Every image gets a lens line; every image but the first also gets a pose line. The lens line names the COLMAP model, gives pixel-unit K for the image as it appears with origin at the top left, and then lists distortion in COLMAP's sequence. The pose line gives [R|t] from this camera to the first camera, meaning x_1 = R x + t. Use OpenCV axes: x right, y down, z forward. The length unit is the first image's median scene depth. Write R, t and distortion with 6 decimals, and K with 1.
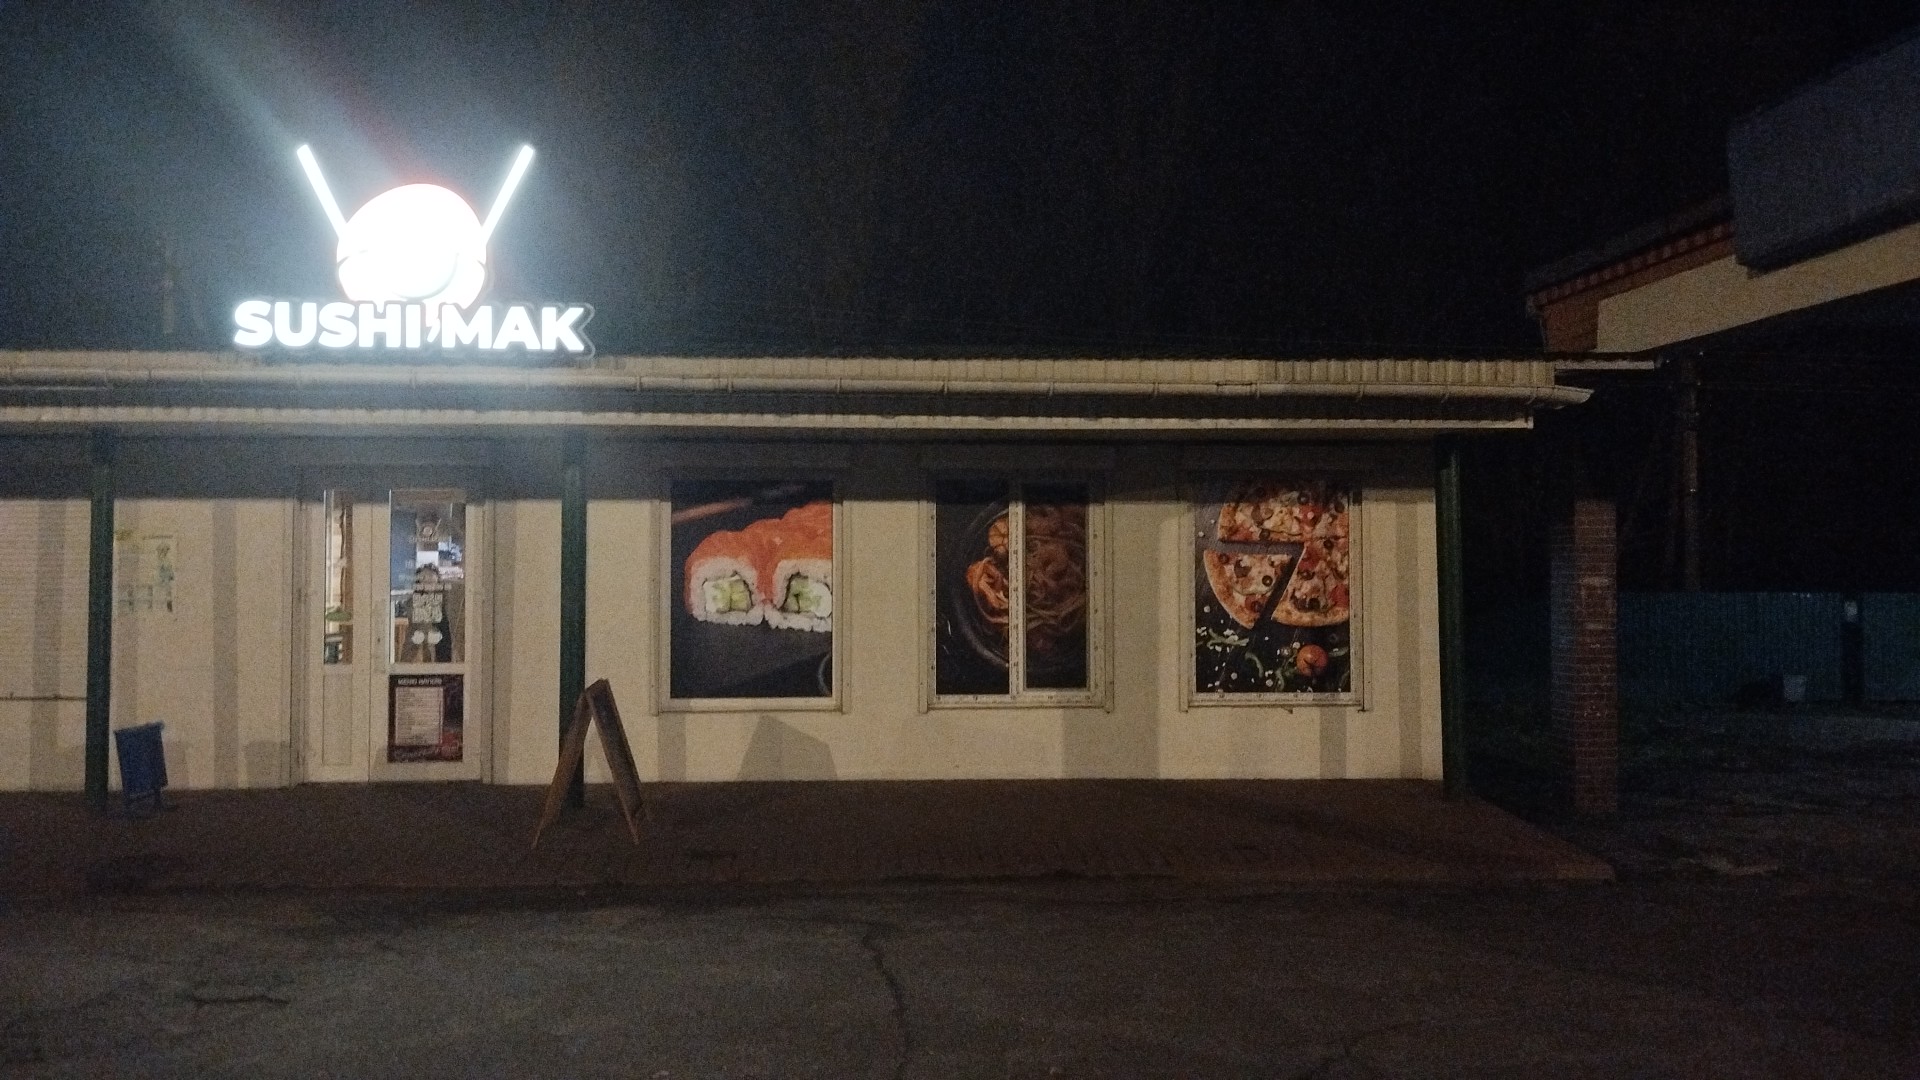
lens RADIAL K [[1575.1, 0, 960.0], [0, 1575.1, 540.0], [0, 0, 1]] dist [-0.001886, -0.000464]
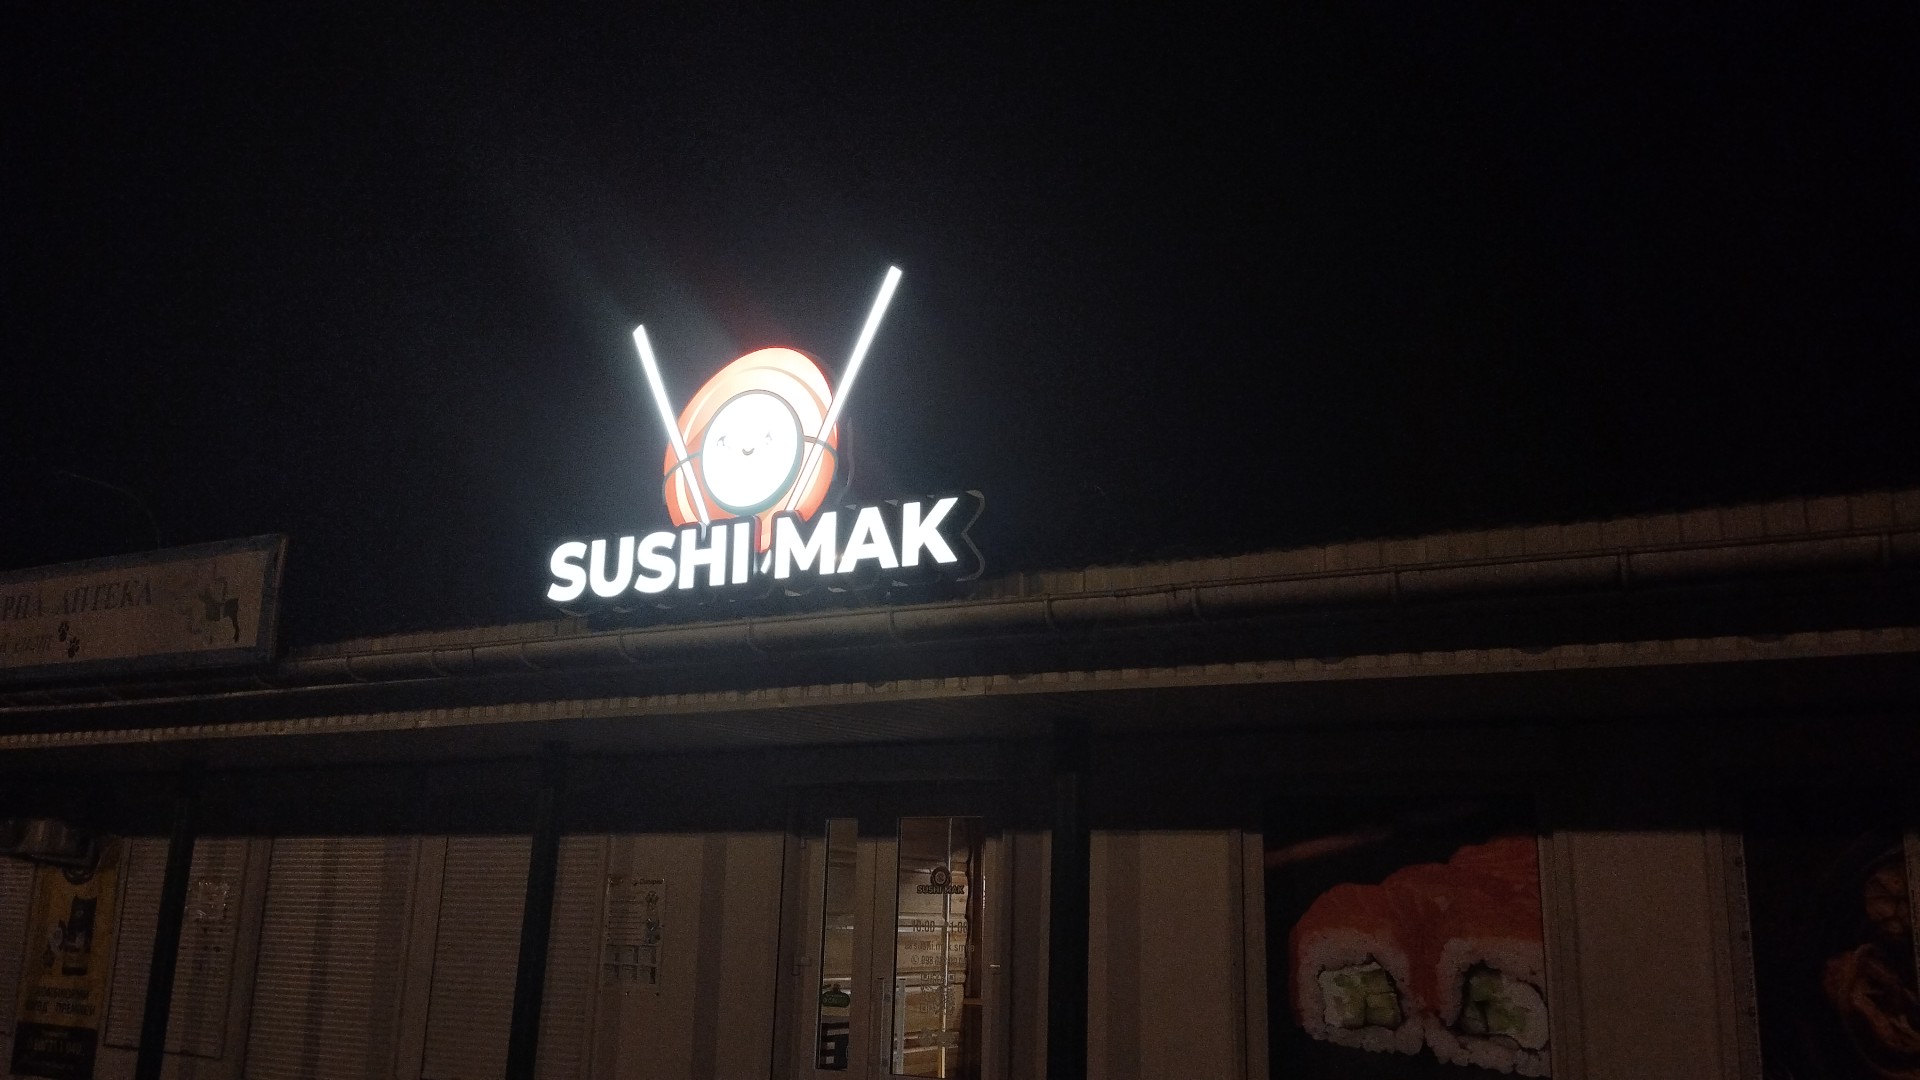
lens RADIAL K [[1543.3, 0, 960.0], [0, 1543.3, 540.0], [0, 0, 1]] dist [0.096417, -0.186059]
pose [[0.815669, -0.114822, -0.567010, 0.078504], [-0.019779, 0.973998, -0.225690, 0.003399], [0.578181, 0.195303, 0.792189, 0.425777]]
